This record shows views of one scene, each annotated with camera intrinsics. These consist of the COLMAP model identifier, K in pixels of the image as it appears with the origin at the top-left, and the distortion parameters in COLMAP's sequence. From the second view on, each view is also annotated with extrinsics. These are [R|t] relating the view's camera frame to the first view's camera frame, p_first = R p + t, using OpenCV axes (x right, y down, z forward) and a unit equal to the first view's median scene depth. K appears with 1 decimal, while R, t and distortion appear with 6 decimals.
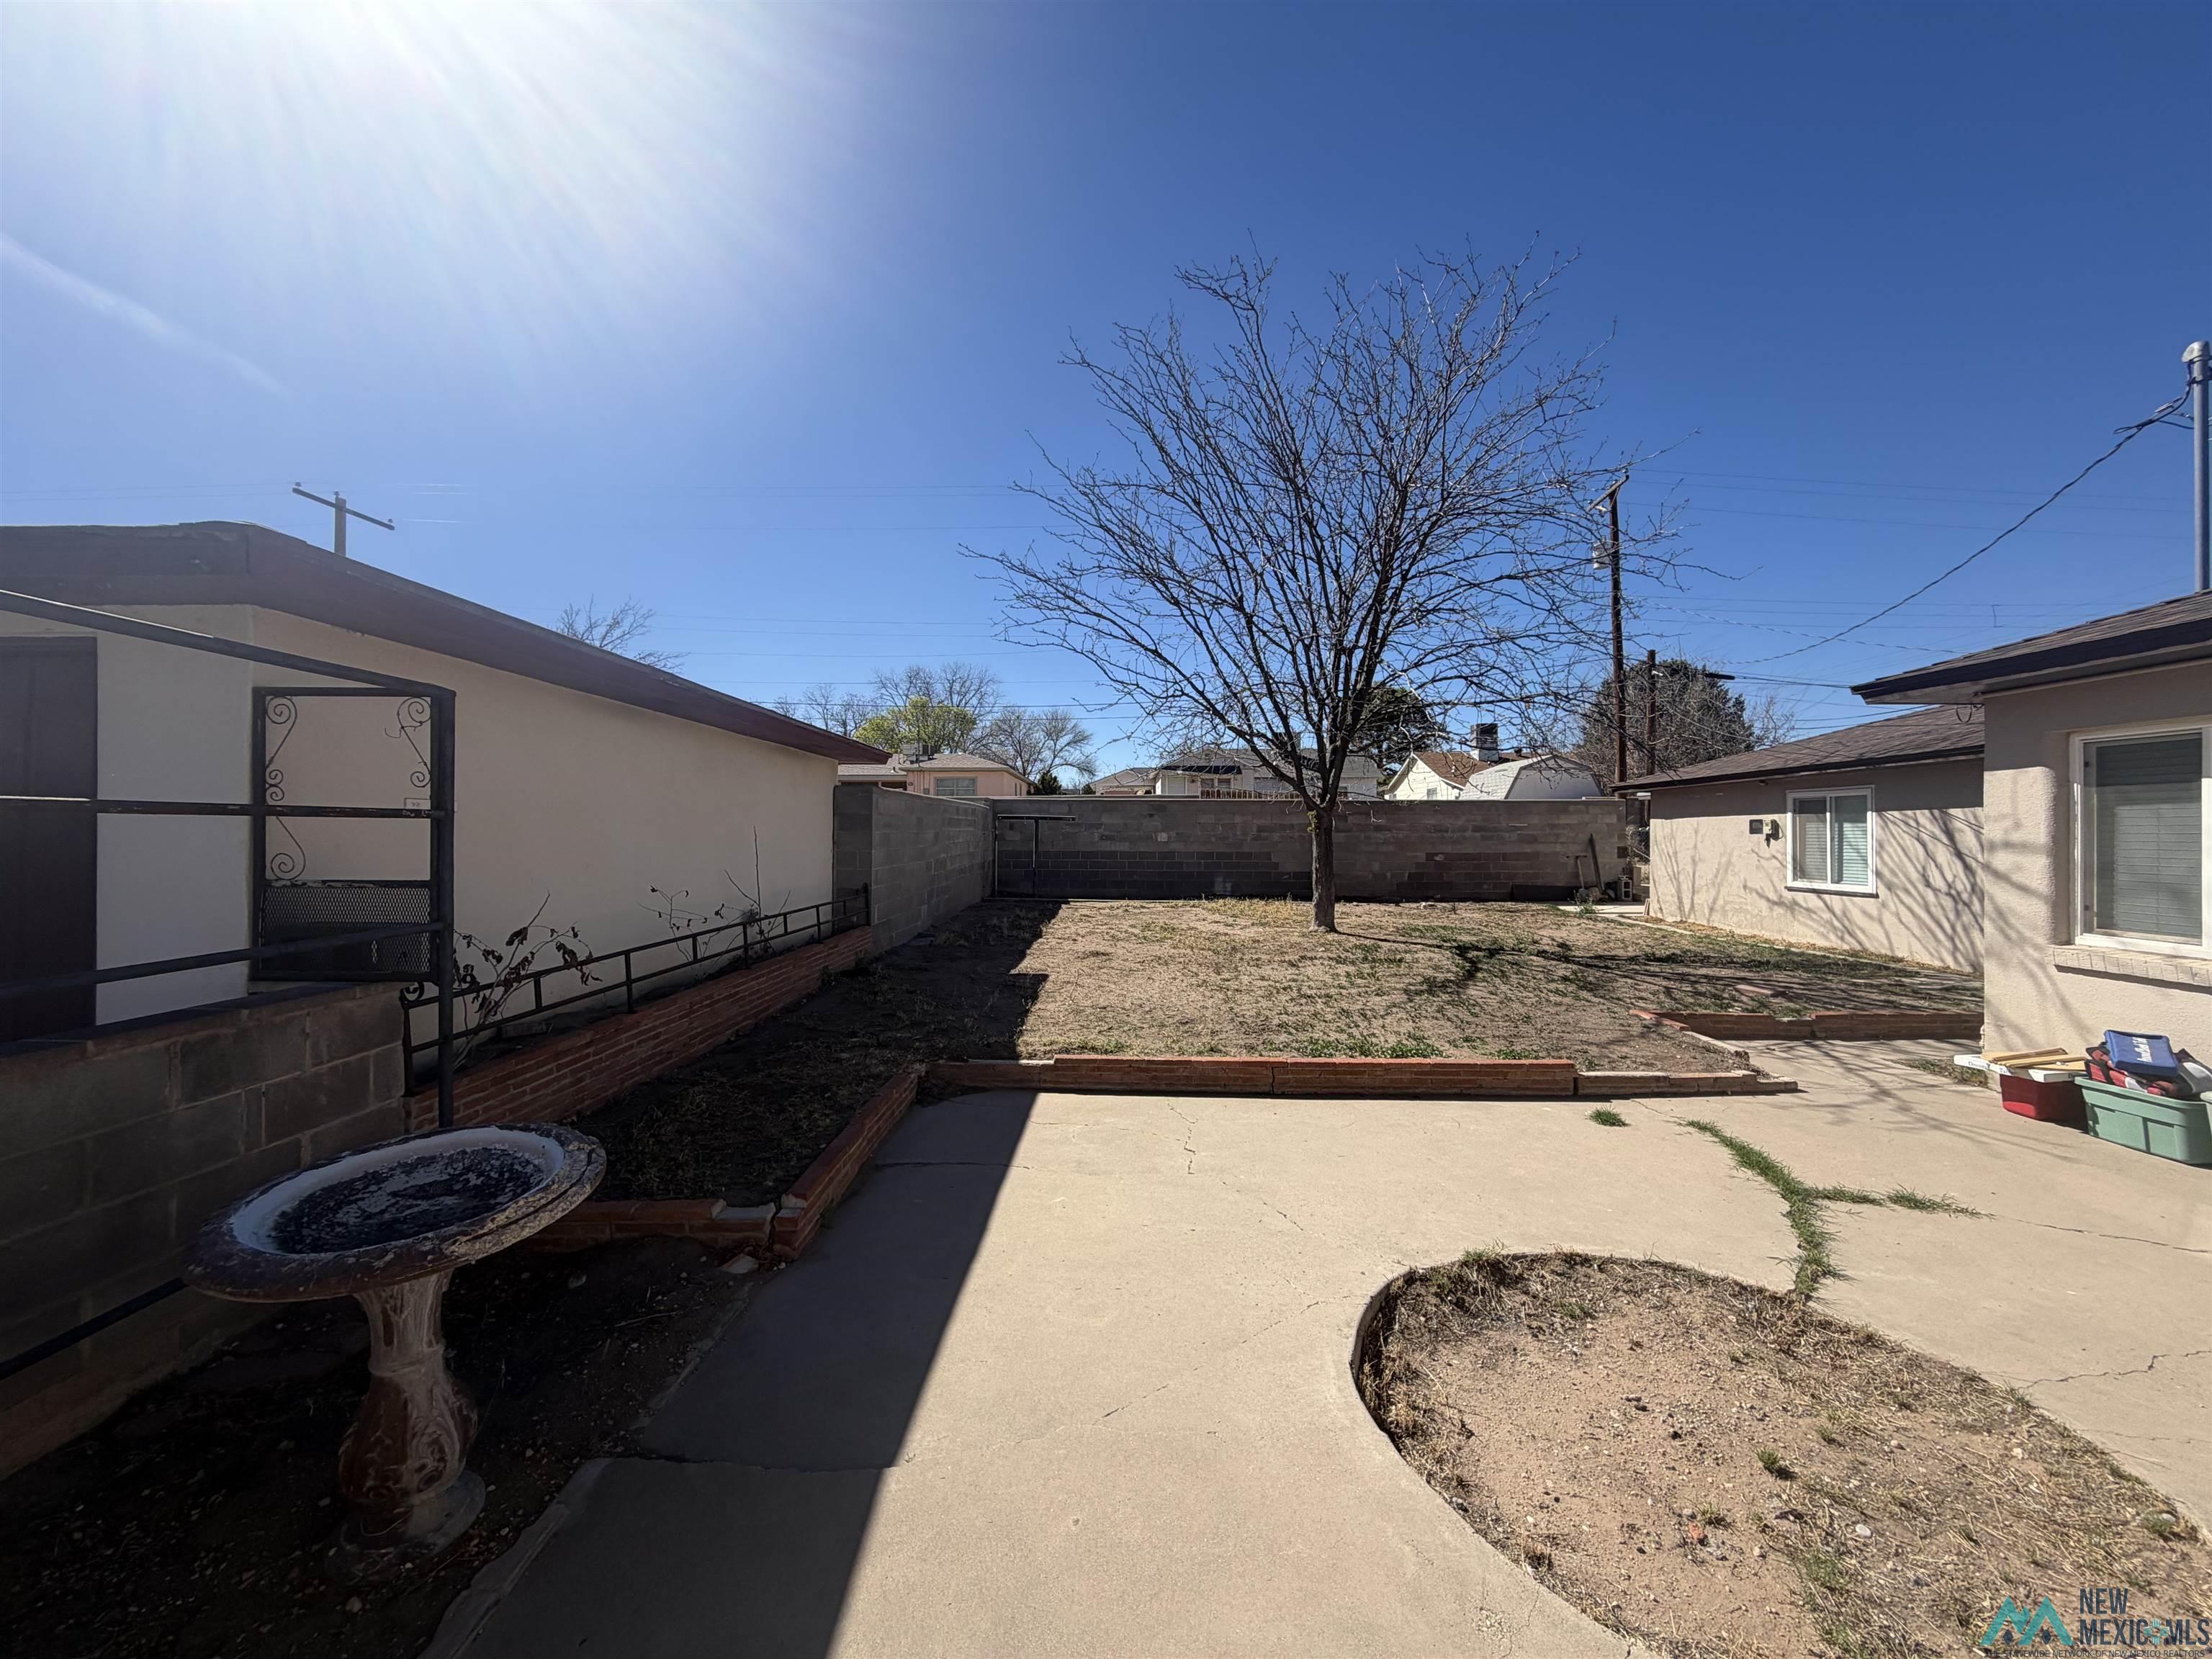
lens RADIAL K [[887.1, 0, 1103.8], [0, 887.1, 825.9], [0, 0, 1]] dist [0.000938, 0.000008]
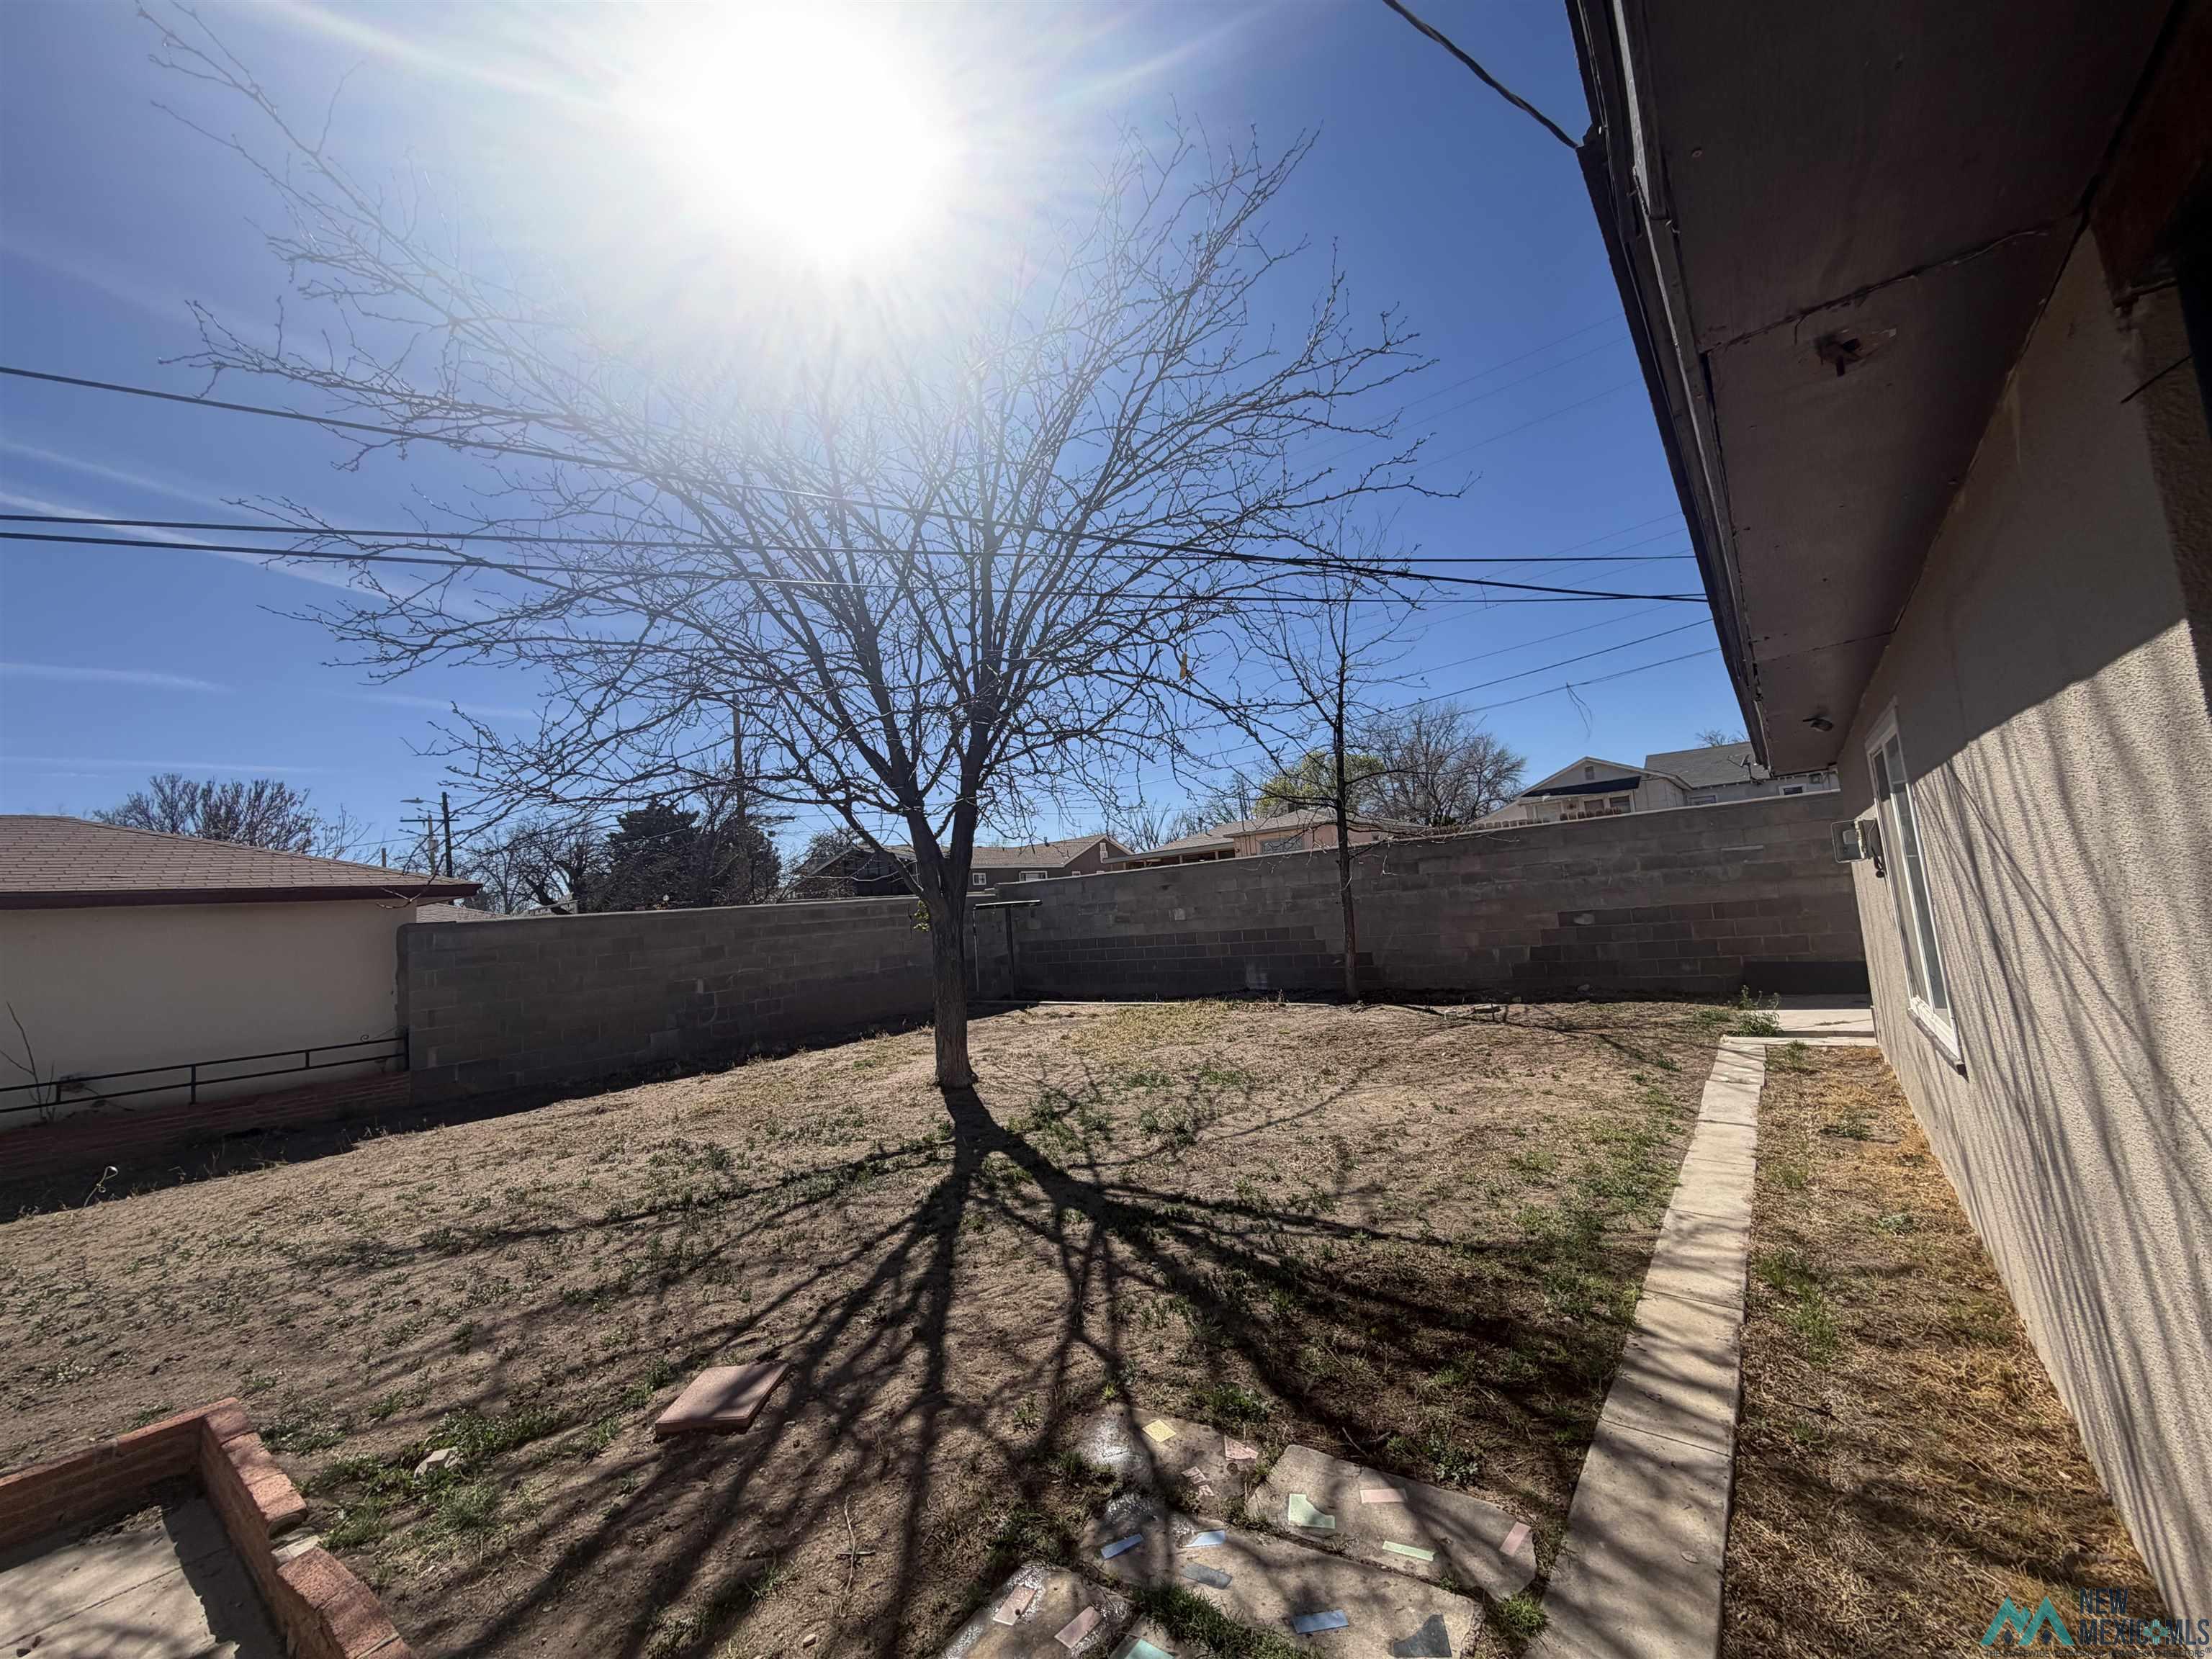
lens RADIAL K [[887.1, 0, 1103.8], [0, 887.1, 825.9], [0, 0, 1]] dist [0.000938, 0.000008]
pose [[0.792610, -0.124181, -0.596949, 0.483529], [0.086500, 0.992039, -0.091518, 0.000940], [0.603562, 0.020902, 0.797042, 0.342633]]
